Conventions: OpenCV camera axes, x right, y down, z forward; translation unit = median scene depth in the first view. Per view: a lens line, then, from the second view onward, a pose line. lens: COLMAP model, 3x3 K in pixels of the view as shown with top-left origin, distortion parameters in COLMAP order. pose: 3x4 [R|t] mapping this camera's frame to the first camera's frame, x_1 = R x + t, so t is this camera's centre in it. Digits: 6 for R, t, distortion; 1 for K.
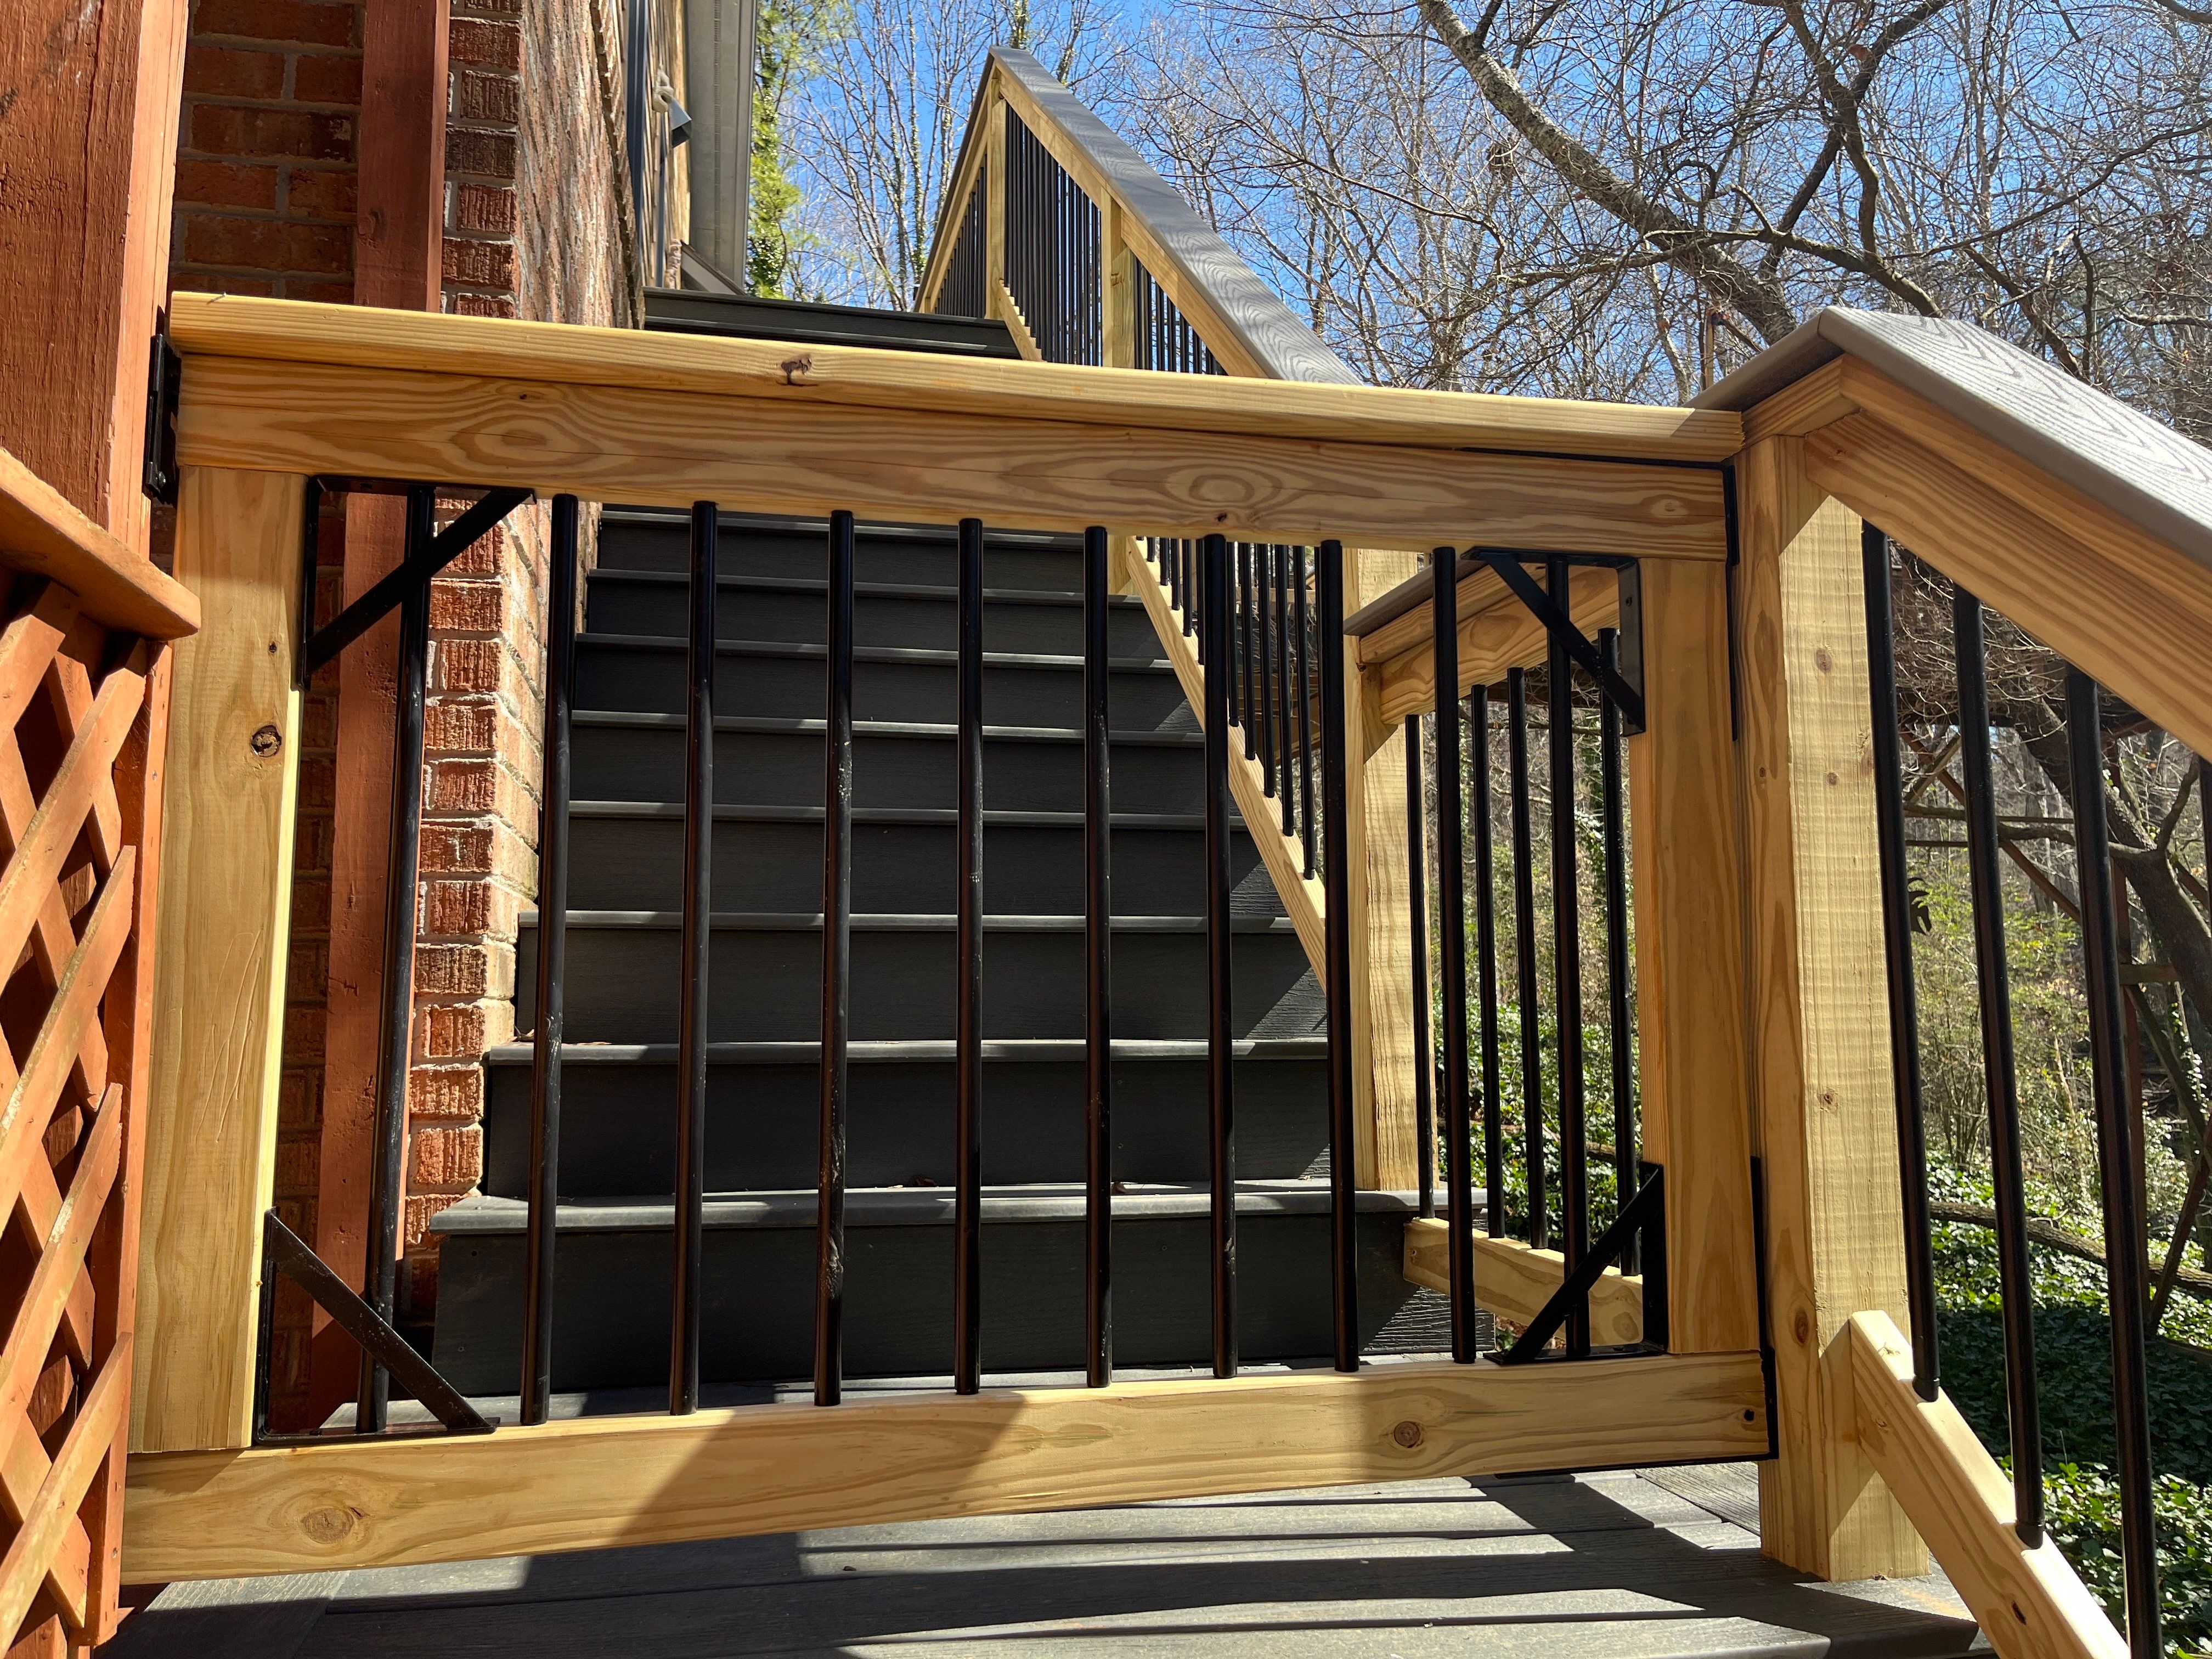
lens RADIAL K [[1670.1, 0, 1106.0], [0, 1670.1, 829.5], [0, 0, 1]] dist [0.080069, -0.113530]
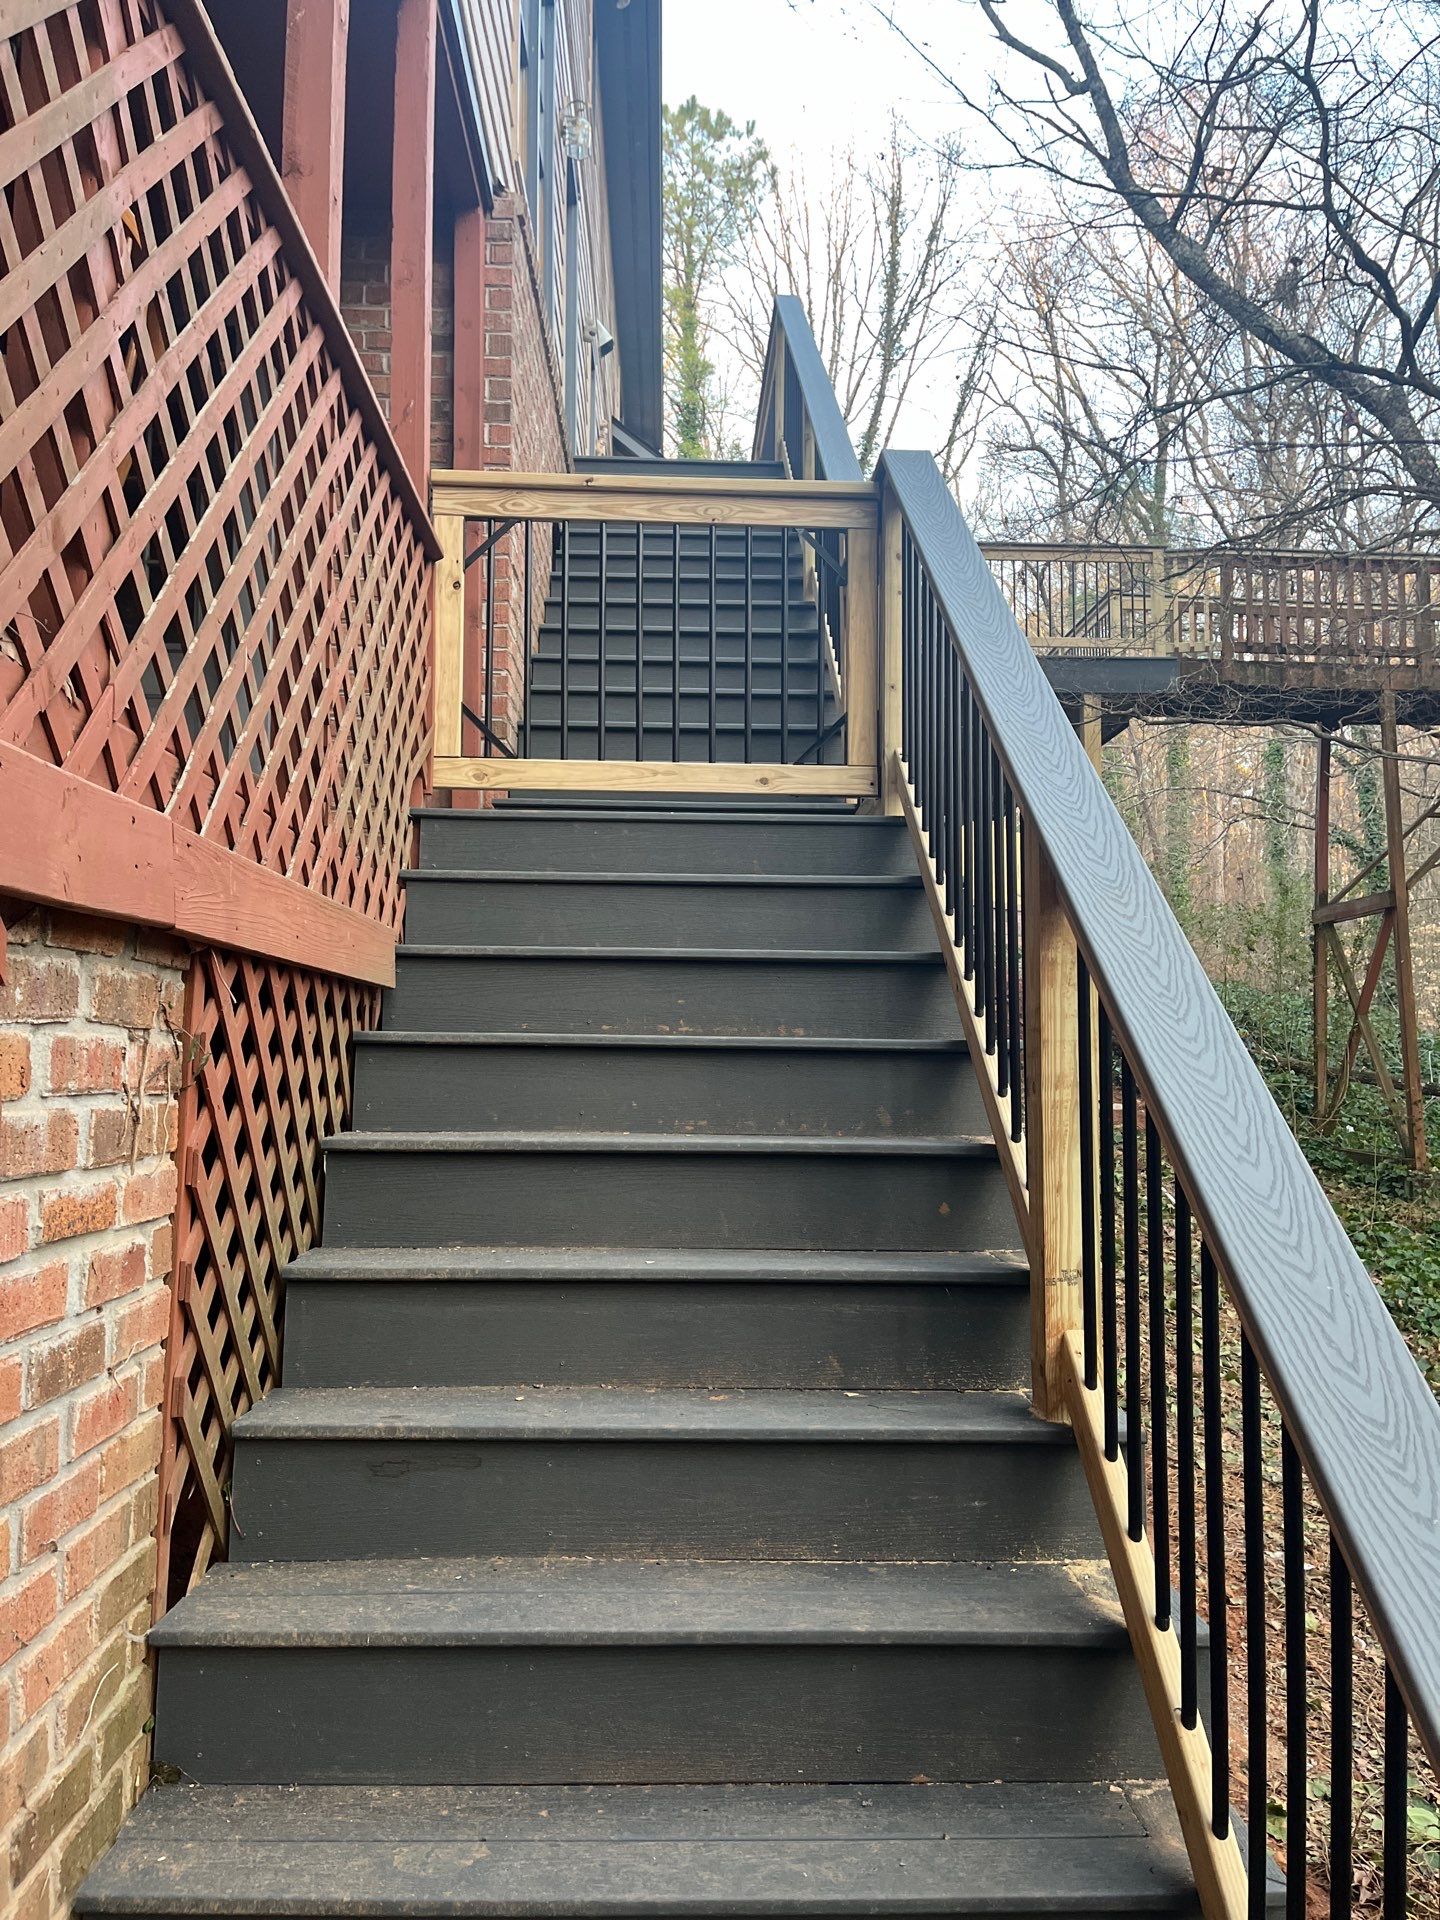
lens RADIAL K [[1449.6, 0, 720.0], [0, 1449.6, 960.0], [0, 0, 1]] dist [0.080069, -0.113530]
pose [[0.981931, -0.008504, -0.189046, 0.715335], [0.015301, 0.999287, 0.034522, 0.687472], [0.188618, -0.036790, 0.981361, -2.178226]]
